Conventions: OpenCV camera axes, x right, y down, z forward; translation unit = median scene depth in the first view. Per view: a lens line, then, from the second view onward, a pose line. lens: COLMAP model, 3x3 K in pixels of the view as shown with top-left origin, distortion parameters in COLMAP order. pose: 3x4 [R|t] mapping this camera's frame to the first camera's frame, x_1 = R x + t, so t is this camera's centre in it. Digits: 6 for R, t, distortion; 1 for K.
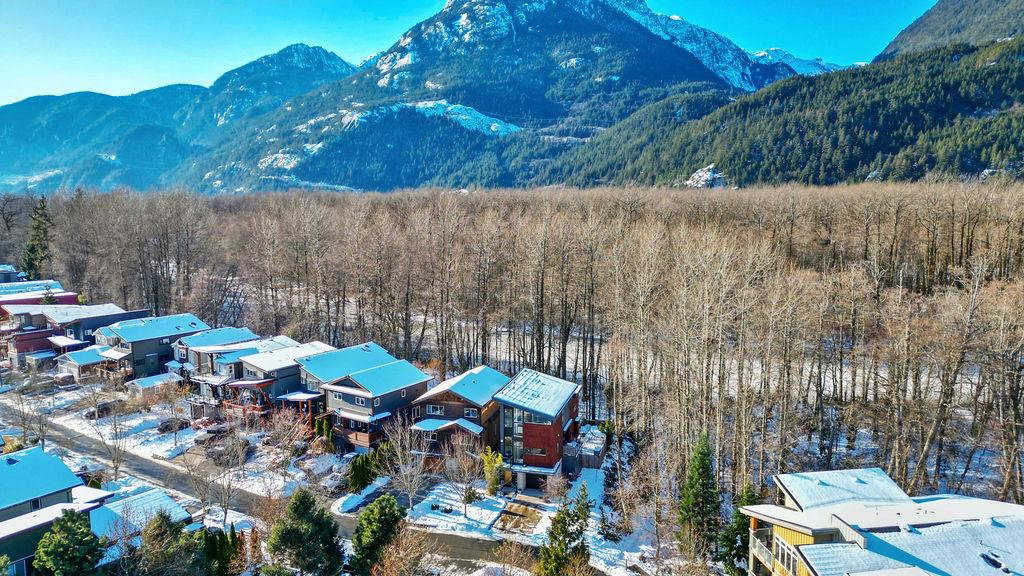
lens RADIAL K [[717.9, 0, 514.1], [0, 717.9, 284.1], [0, 0, 1]] dist [0.029814, -0.010688]
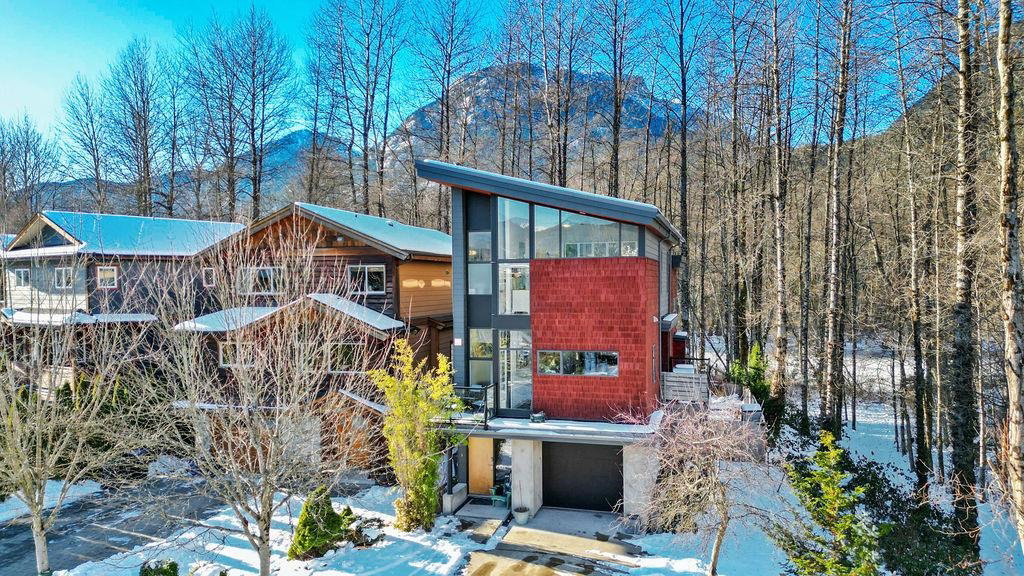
lens RADIAL K [[717.9, 0, 509.5], [0, 717.9, 291.8], [0, 0, 1]] dist [0.029814, -0.010688]
pose [[0.999813, -0.010006, -0.016529, 0.008777], [0.007854, 0.992062, -0.125507, 0.240421], [0.017653, 0.125354, 0.991955, 0.728781]]
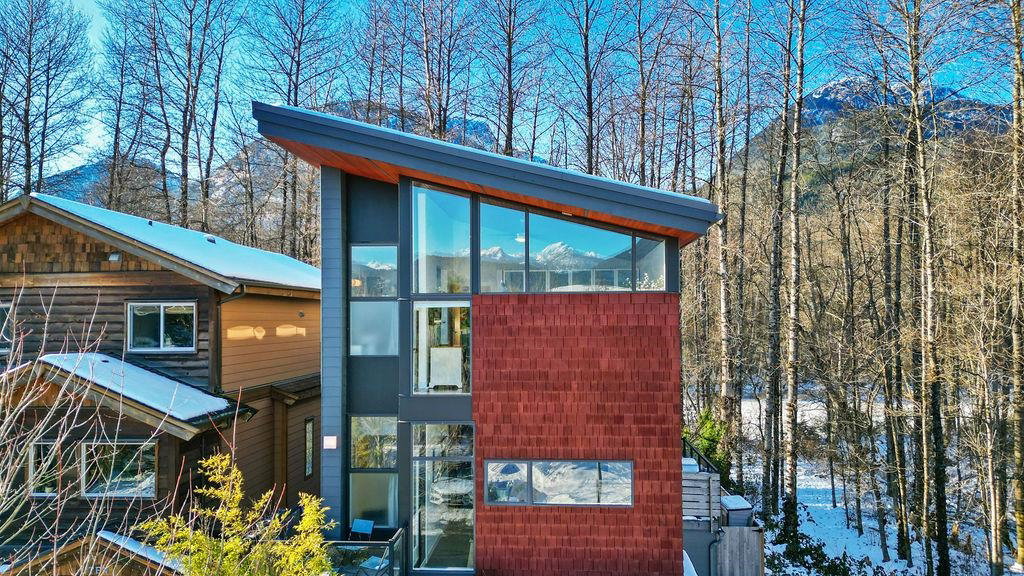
lens RADIAL K [[717.9, 0, 513.8], [0, 717.9, 287.0], [0, 0, 1]] dist [0.029814, -0.010688]
pose [[0.978677, 0.002105, 0.205396, -0.010434], [0.035872, 0.982829, -0.180999, 0.219903], [-0.202250, 0.184508, 0.961796, 0.851958]]
